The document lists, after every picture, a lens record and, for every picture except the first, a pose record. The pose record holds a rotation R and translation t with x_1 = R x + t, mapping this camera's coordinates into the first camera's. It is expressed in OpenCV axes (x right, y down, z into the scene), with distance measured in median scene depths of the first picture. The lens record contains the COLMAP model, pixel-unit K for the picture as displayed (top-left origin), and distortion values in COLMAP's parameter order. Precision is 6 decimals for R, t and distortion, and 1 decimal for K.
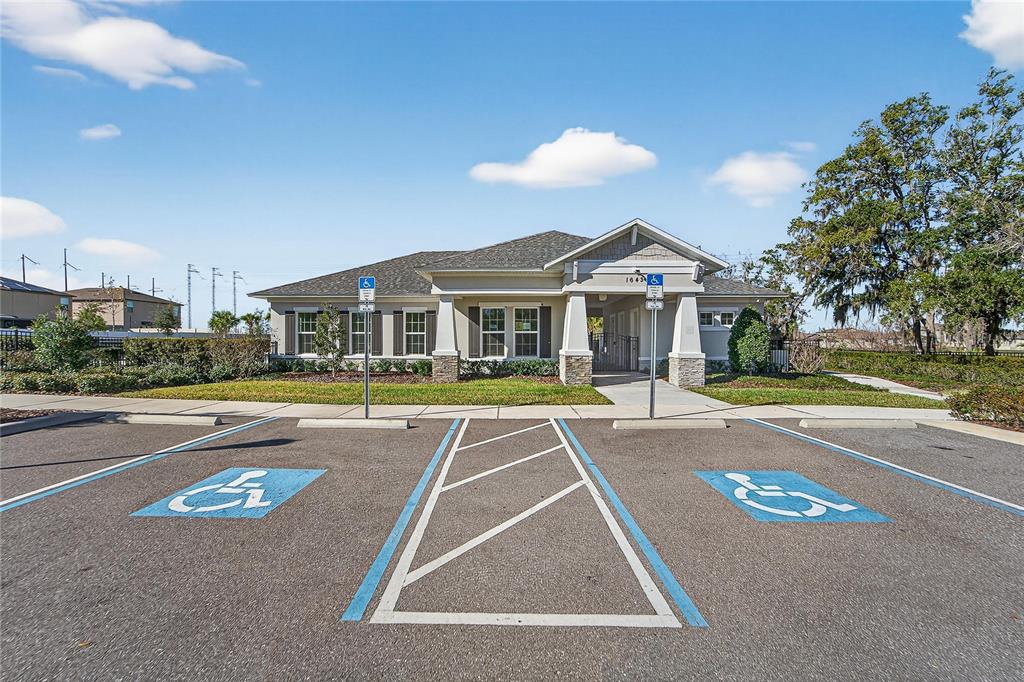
lens RADIAL K [[424.5, 0, 516.0], [0, 424.5, 341.7], [0, 0, 1]] dist [-0.001752, -0.000256]
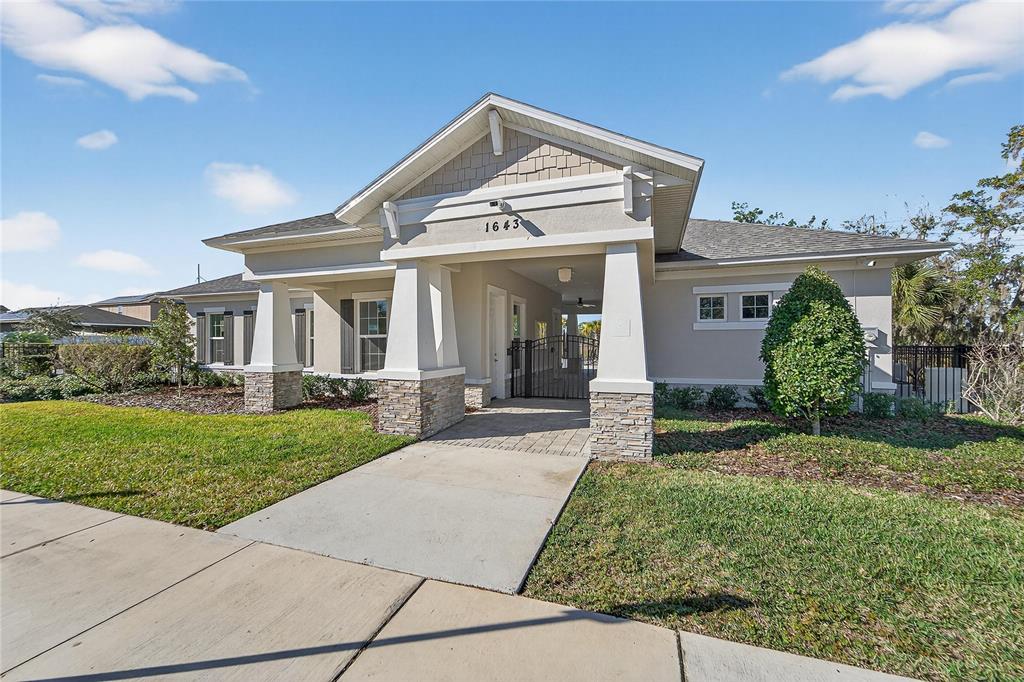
lens RADIAL K [[415.3, 0, 505.3], [0, 415.3, 345.9], [0, 0, 1]] dist [-0.001356, -0.000771]
pose [[0.940914, -0.001347, -0.338644, 0.403291], [0.003457, 0.999978, 0.005629, -0.010788], [0.338629, -0.006467, 0.940898, 0.503048]]
